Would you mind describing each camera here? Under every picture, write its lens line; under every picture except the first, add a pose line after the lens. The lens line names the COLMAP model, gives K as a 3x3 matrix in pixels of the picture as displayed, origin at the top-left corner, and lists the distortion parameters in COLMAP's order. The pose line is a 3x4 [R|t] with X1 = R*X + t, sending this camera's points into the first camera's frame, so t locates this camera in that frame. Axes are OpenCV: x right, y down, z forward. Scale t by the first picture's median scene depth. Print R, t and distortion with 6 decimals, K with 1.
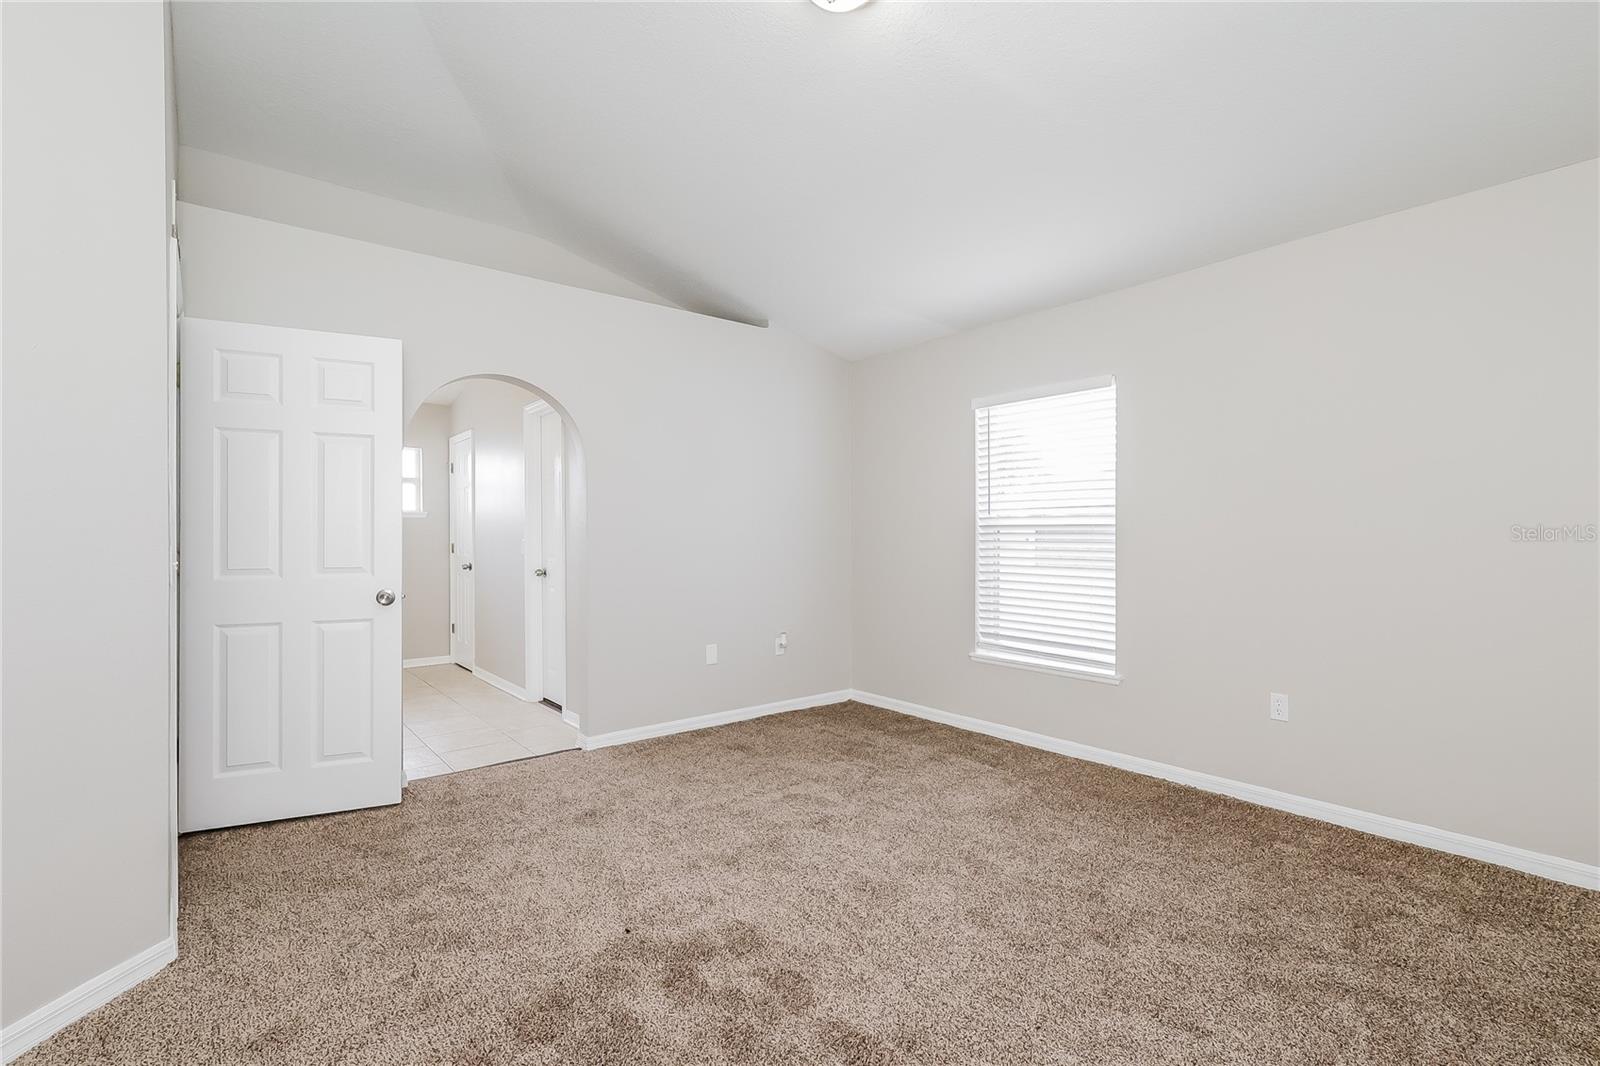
lens RADIAL K [[750.8, 0, 800.0], [0, 750.8, 533.0], [0, 0, 1]] dist [0.031325, -0.000118]
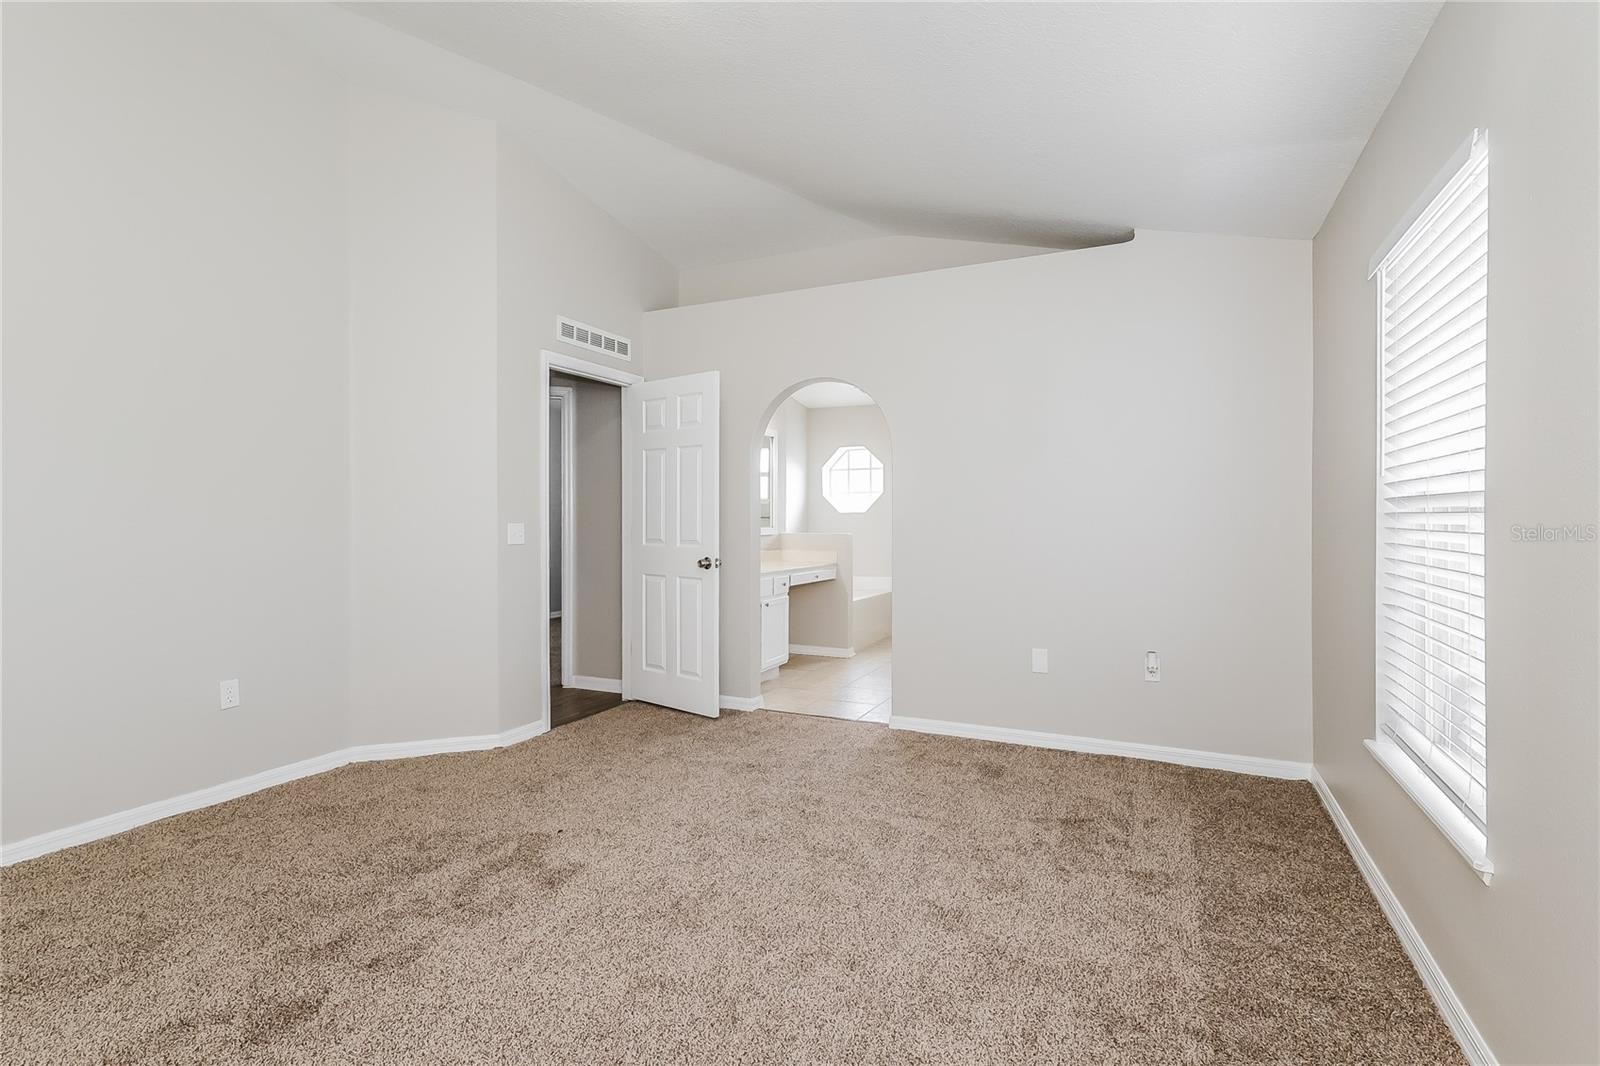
lens RADIAL K [[750.0, 0, 805.0], [0, 750.0, 528.1], [0, 0, 1]] dist [0.000874, 0.000090]
pose [[0.441371, 0.011203, -0.897255, 0.612409], [-0.001490, 0.999930, 0.011752, 0.005603], [0.897324, -0.003850, 0.441356, 0.476859]]
